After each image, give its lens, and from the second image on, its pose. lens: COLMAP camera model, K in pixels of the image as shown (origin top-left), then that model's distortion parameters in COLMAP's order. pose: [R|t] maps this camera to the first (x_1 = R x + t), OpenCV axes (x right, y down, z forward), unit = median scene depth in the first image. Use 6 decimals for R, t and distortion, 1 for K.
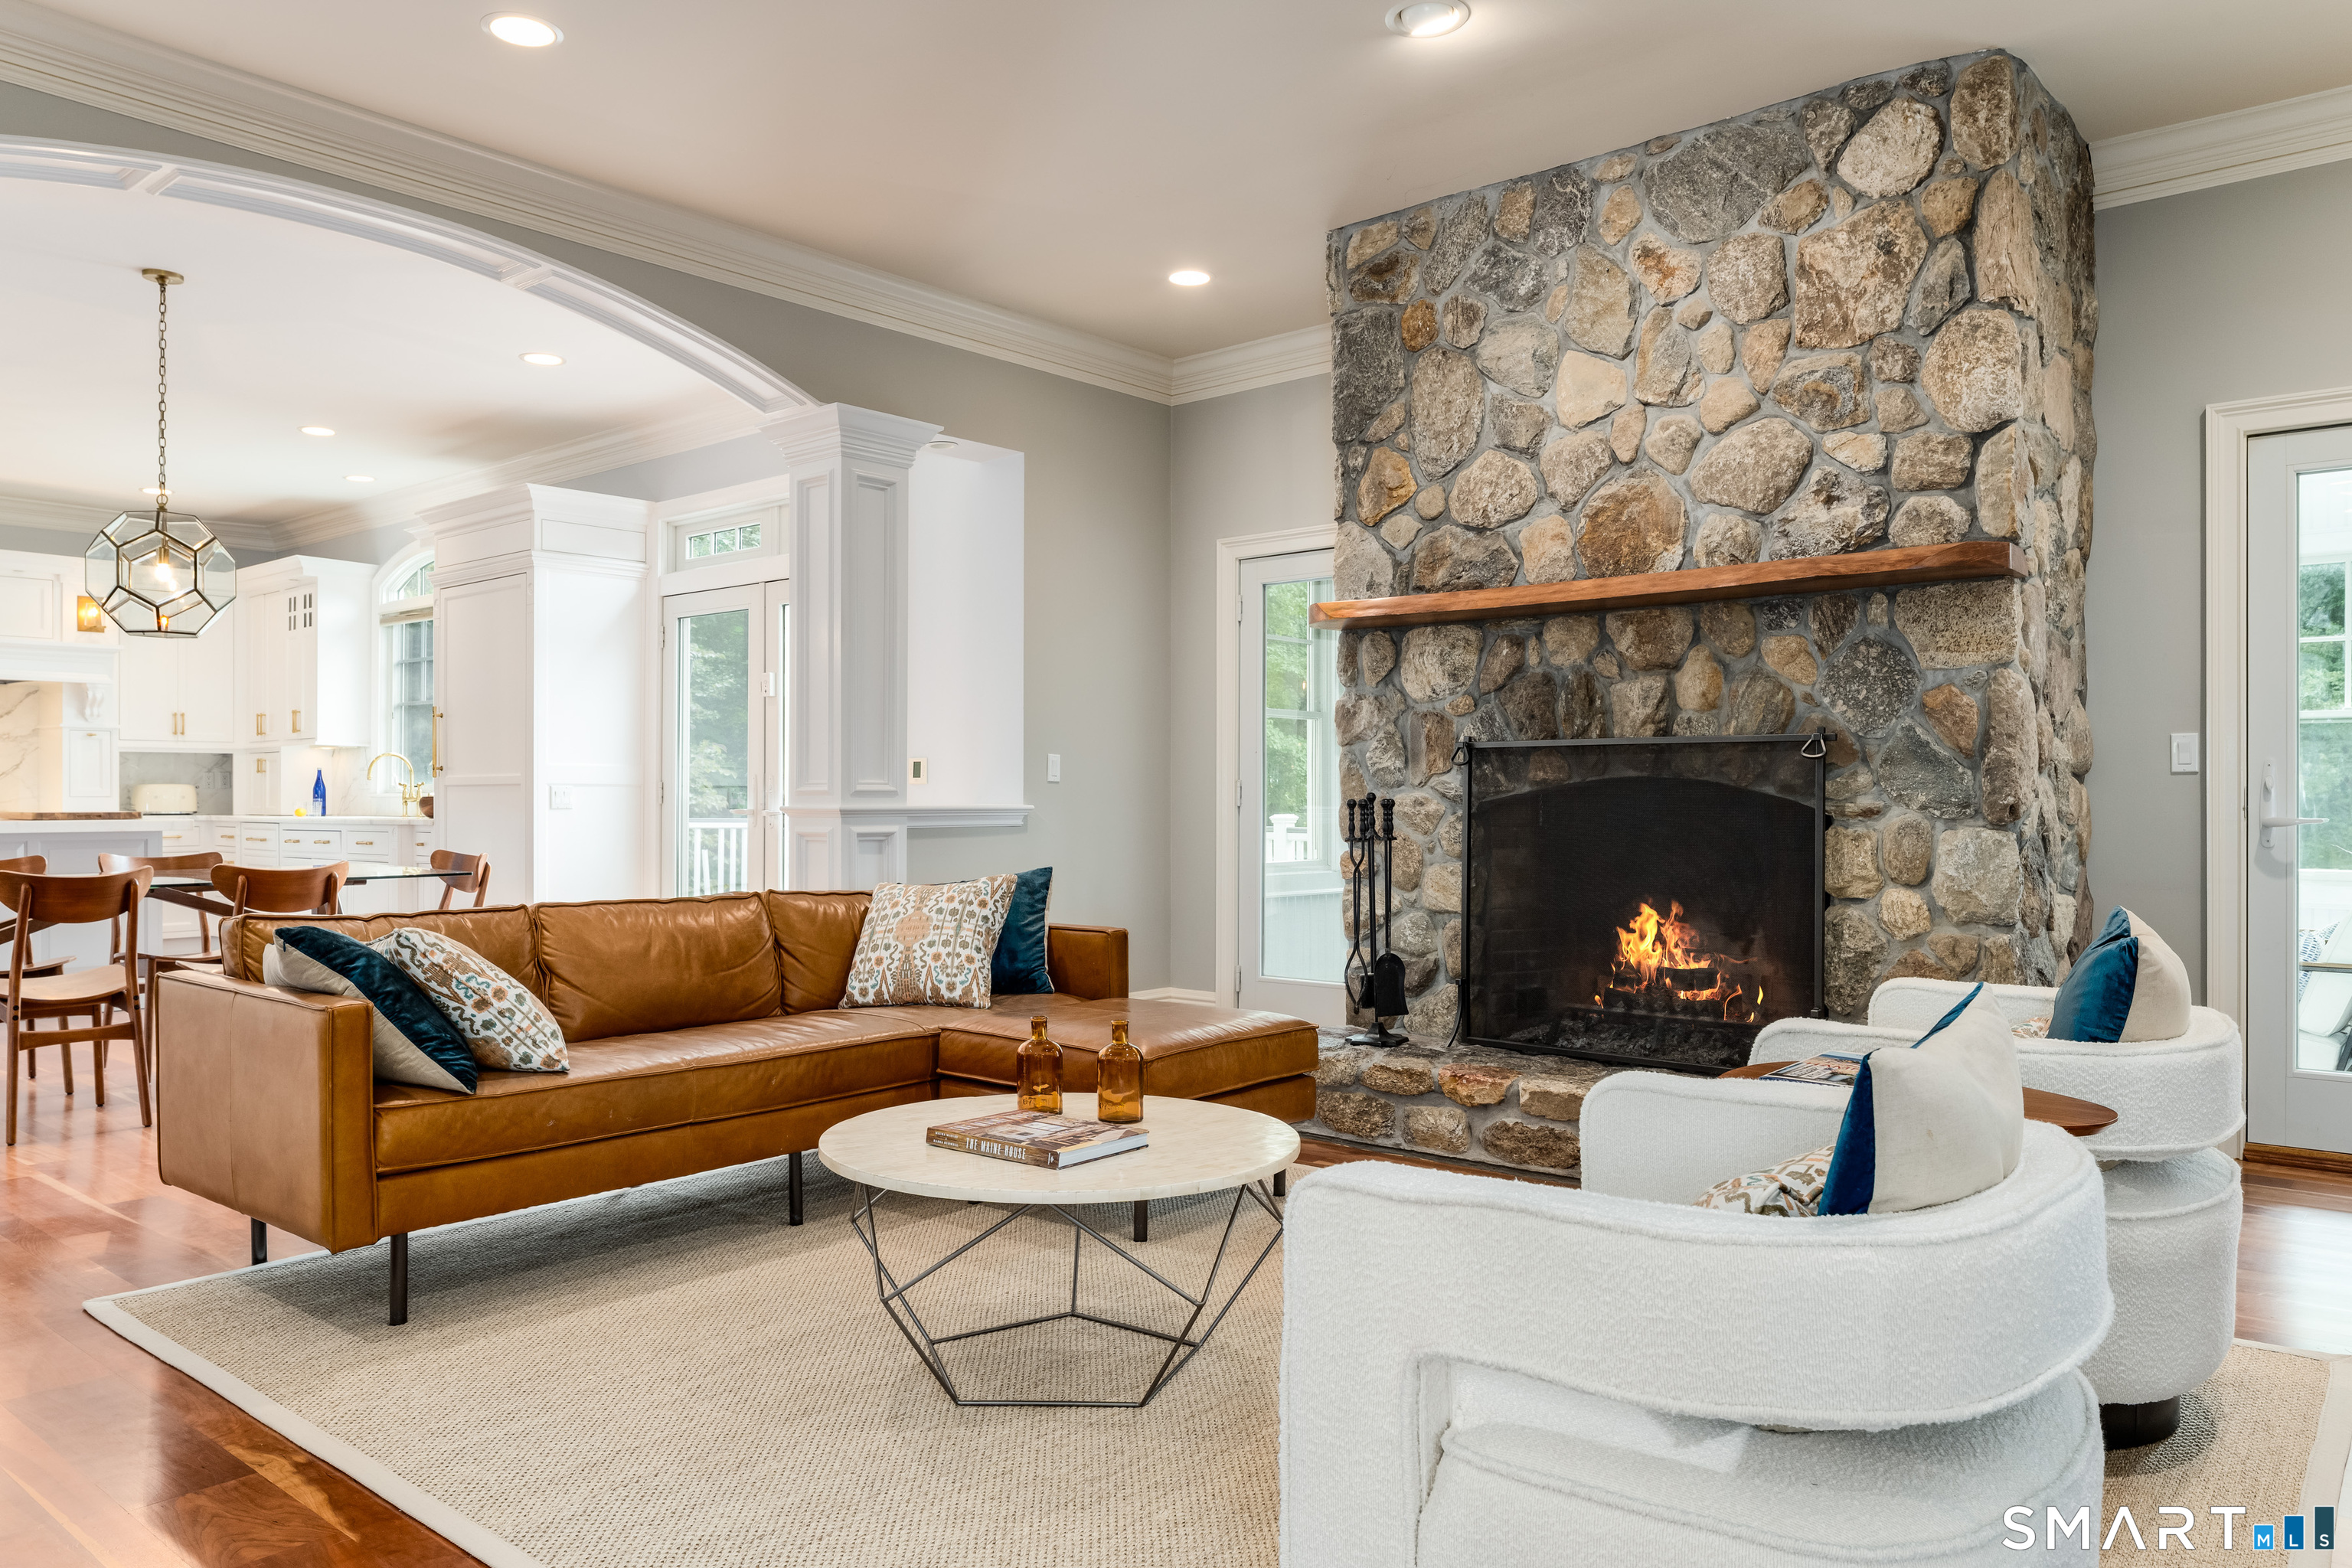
lens RADIAL K [[1609.2, 0, 1176.0], [0, 1609.2, 784.0], [0, 0, 1]] dist [-0.000251, 0.001561]
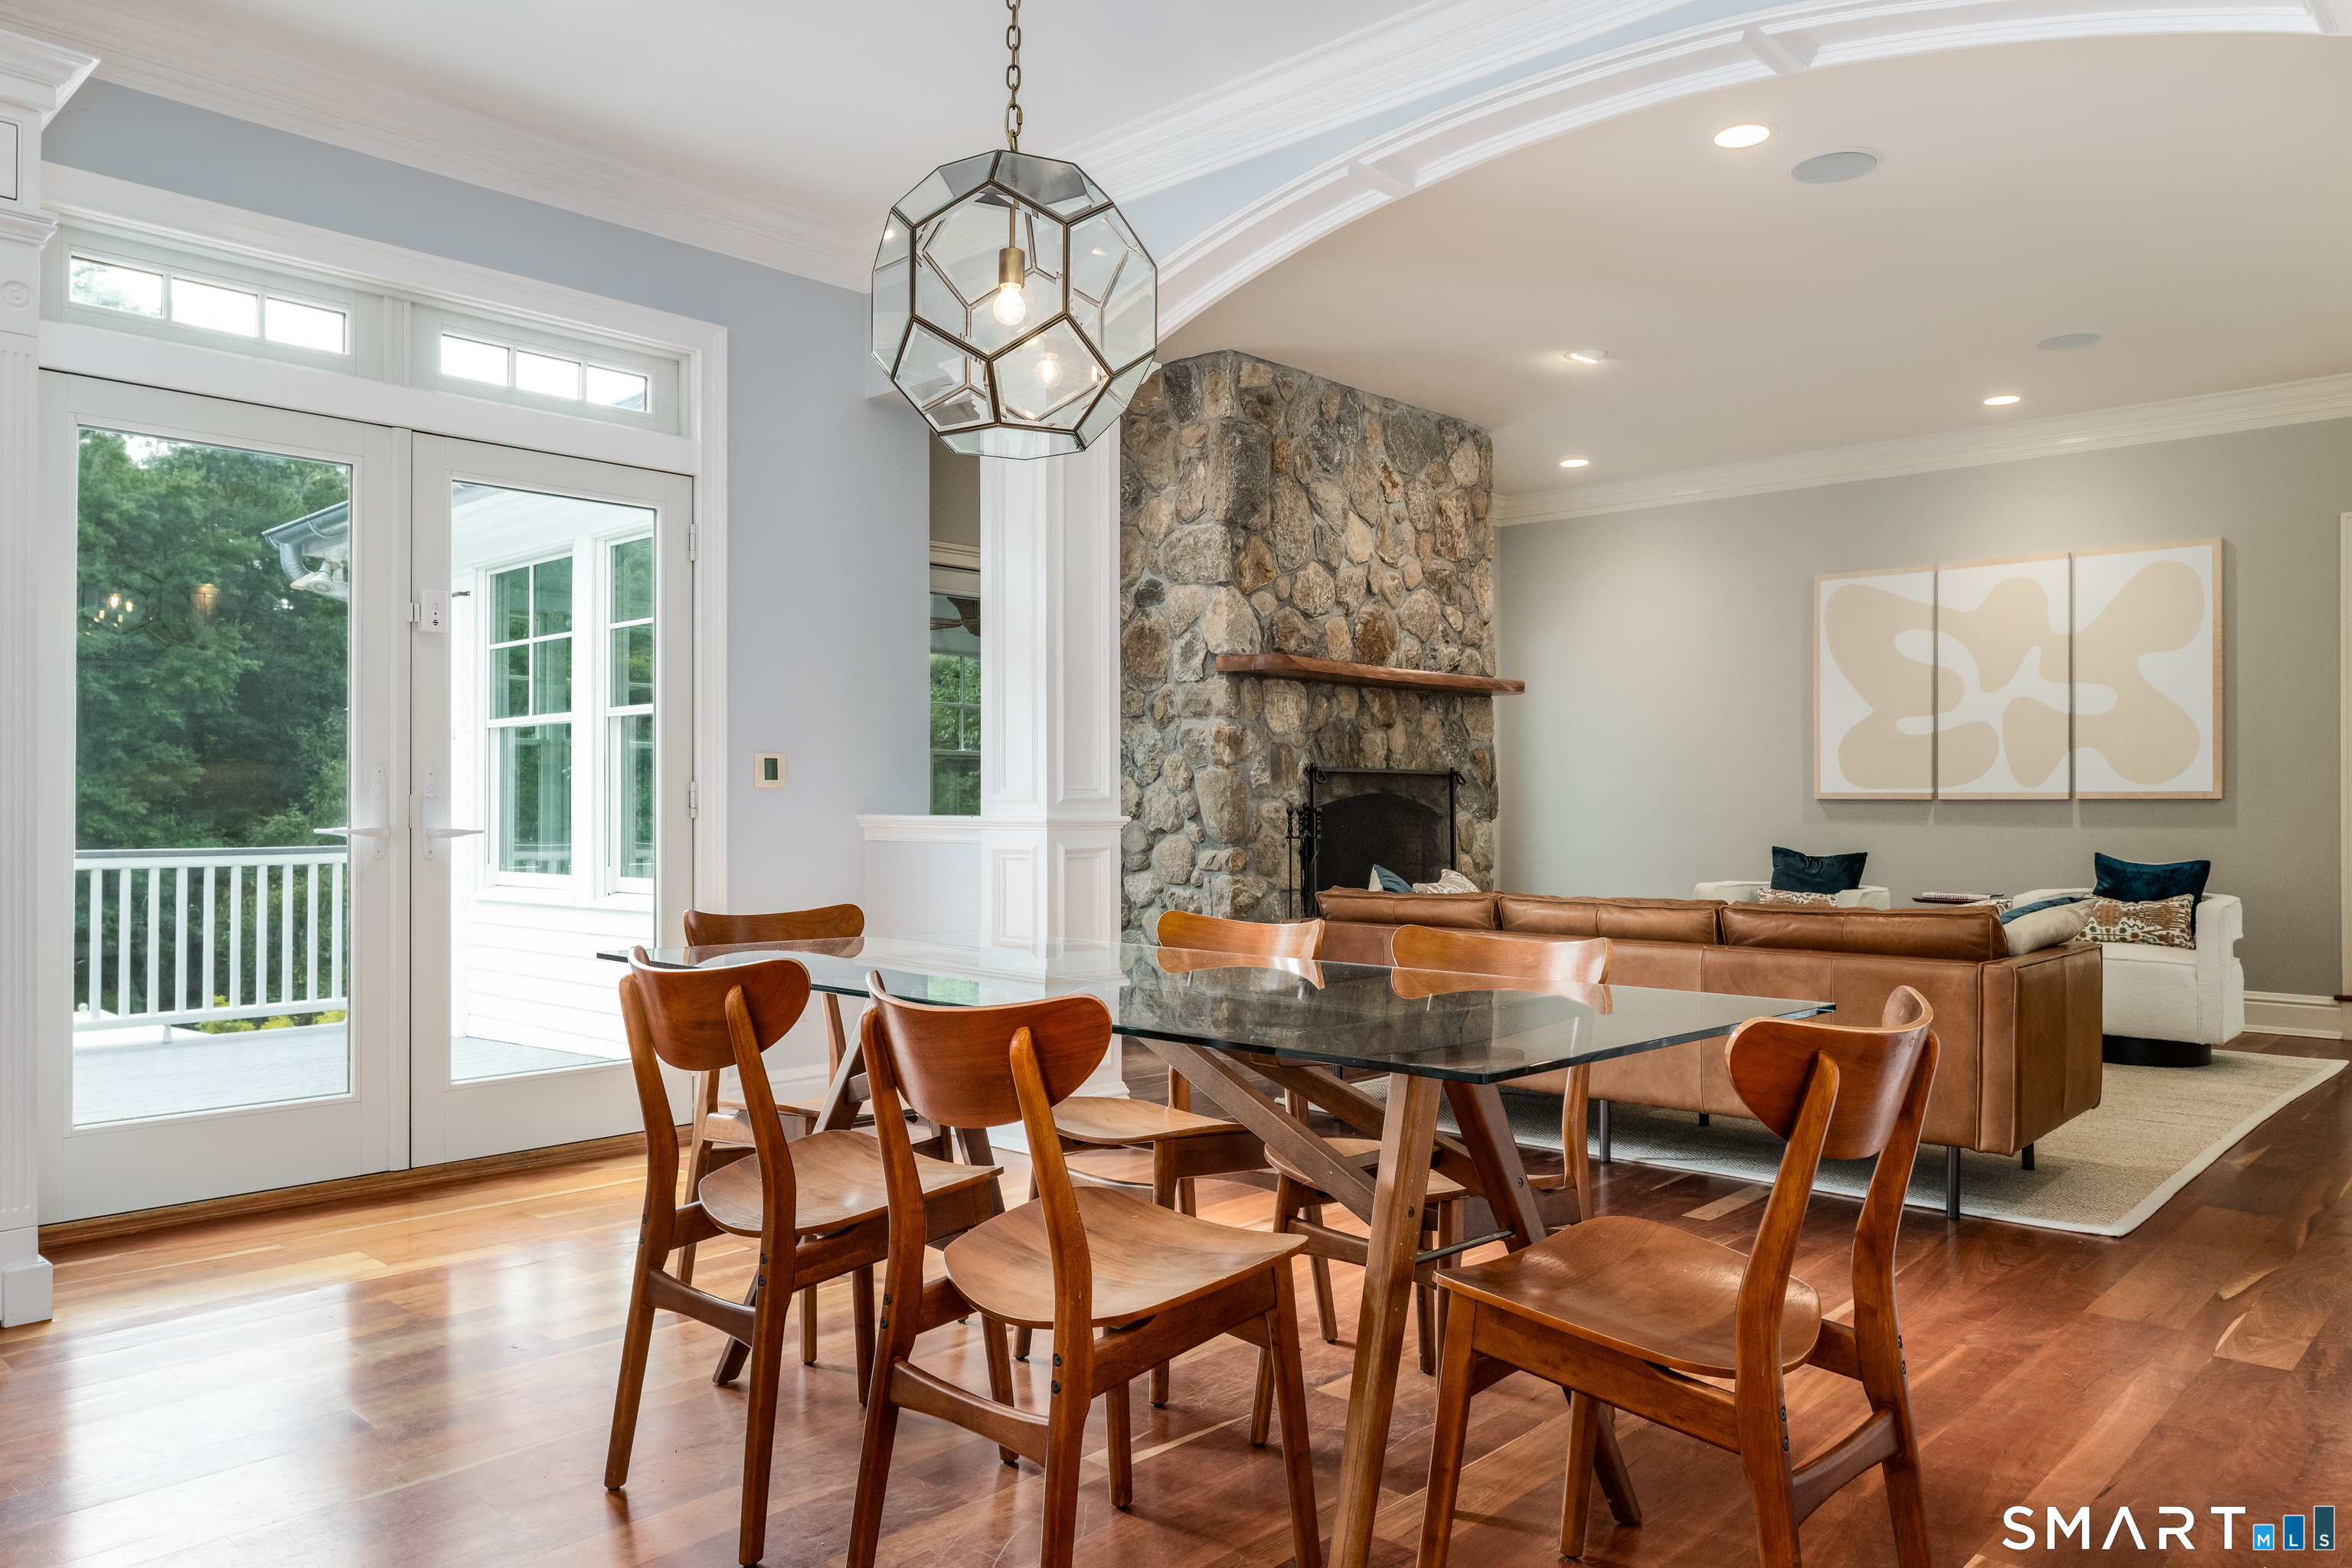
lens RADIAL K [[1609.2, 0, 1176.0], [0, 1609.2, 784.0], [0, 0, 1]] dist [-0.000251, 0.001561]
pose [[0.041223, 0.010875, 0.999091, -1.268948], [-0.011193, 0.999883, -0.010422, 0.005356], [-0.999087, -0.010753, 0.041340, 1.095671]]
